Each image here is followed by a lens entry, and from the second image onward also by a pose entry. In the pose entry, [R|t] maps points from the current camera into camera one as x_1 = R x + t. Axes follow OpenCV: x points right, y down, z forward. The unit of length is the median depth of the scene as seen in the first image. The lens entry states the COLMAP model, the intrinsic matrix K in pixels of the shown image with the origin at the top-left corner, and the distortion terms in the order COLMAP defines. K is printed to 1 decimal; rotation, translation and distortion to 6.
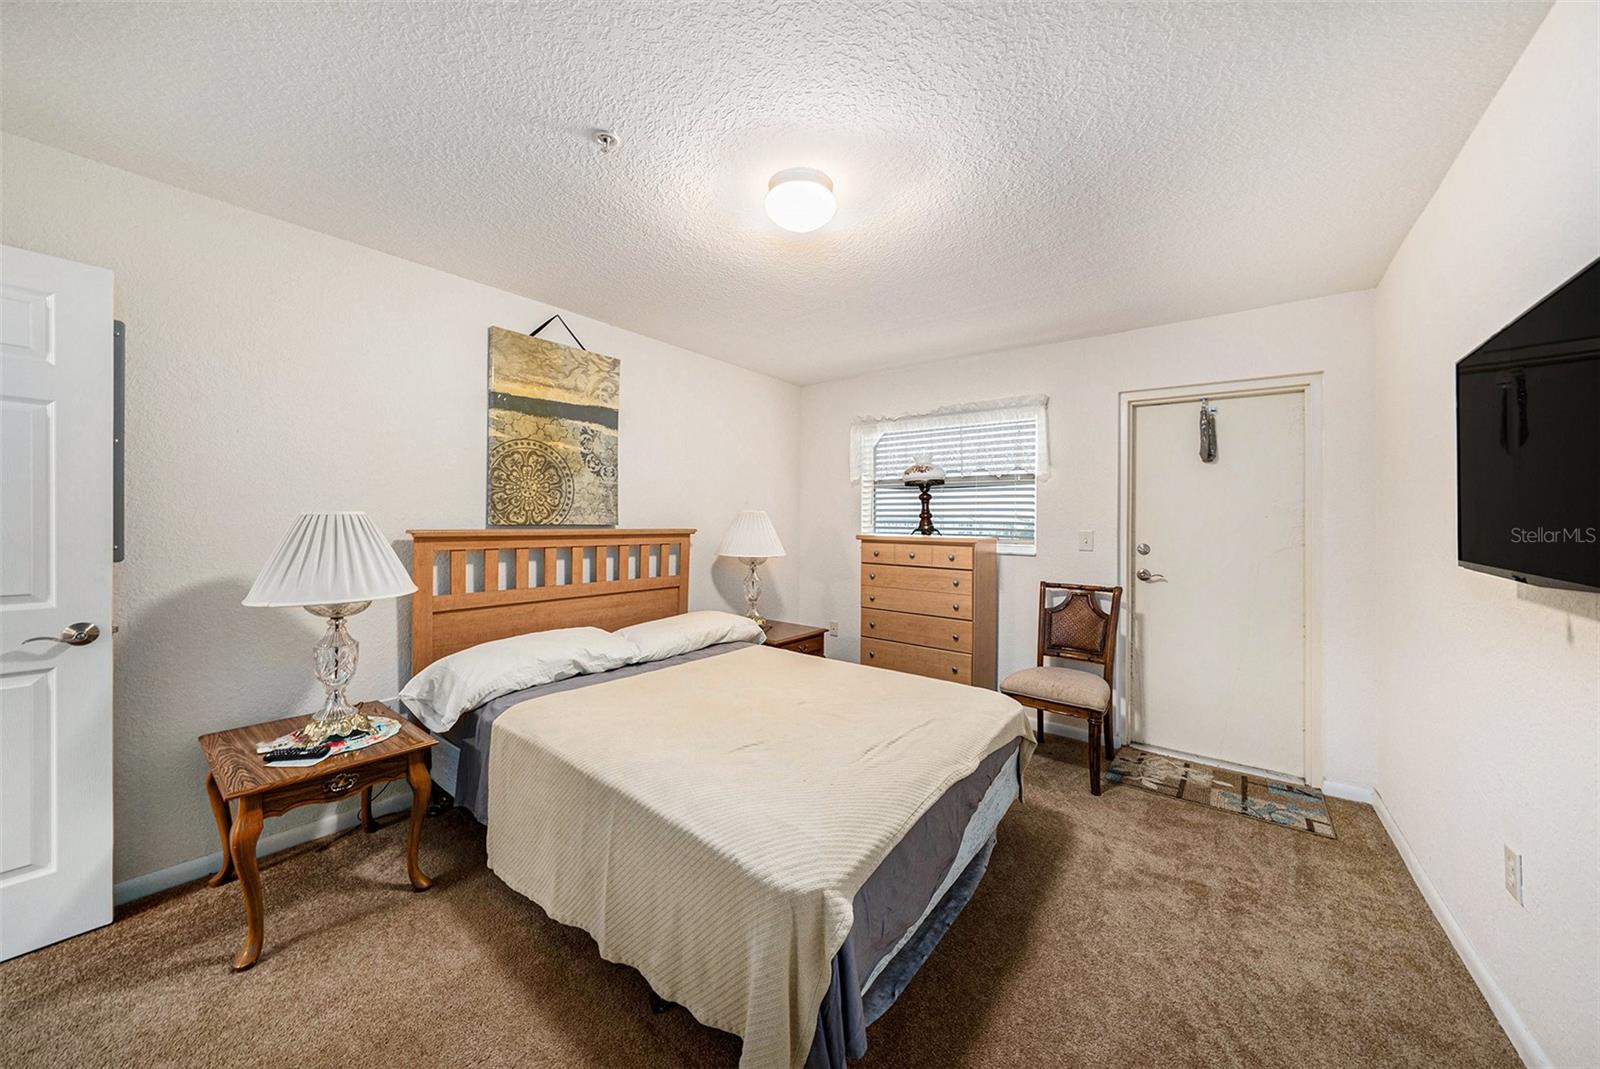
lens RADIAL K [[551.3, 0, 798.8], [0, 551.3, 529.9], [0, 0, 1]] dist [-0.016873, 0.000552]
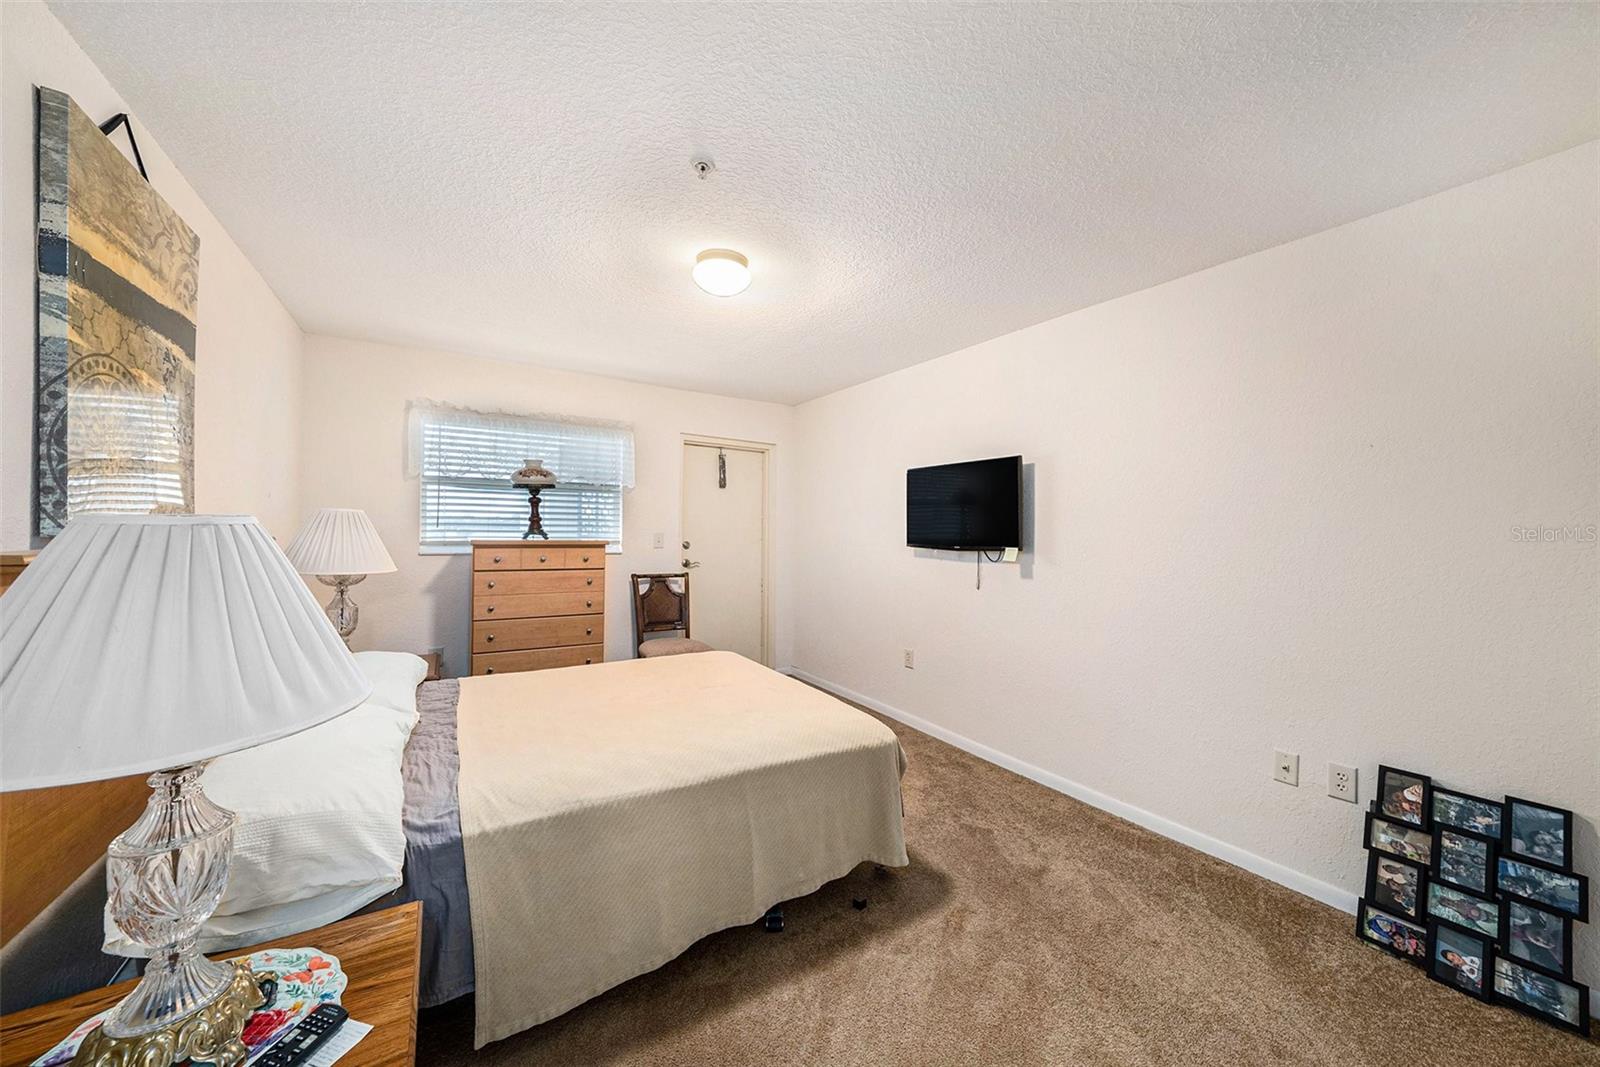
lens RADIAL K [[551.3, 0, 801.5], [0, 551.3, 528.1], [0, 0, 1]] dist [-0.016873, 0.000552]
pose [[0.346441, -0.003854, 0.938064, -0.593041], [-0.000765, 0.999990, 0.004391, -0.015264], [-0.938071, -0.002239, 0.346435, 0.221559]]
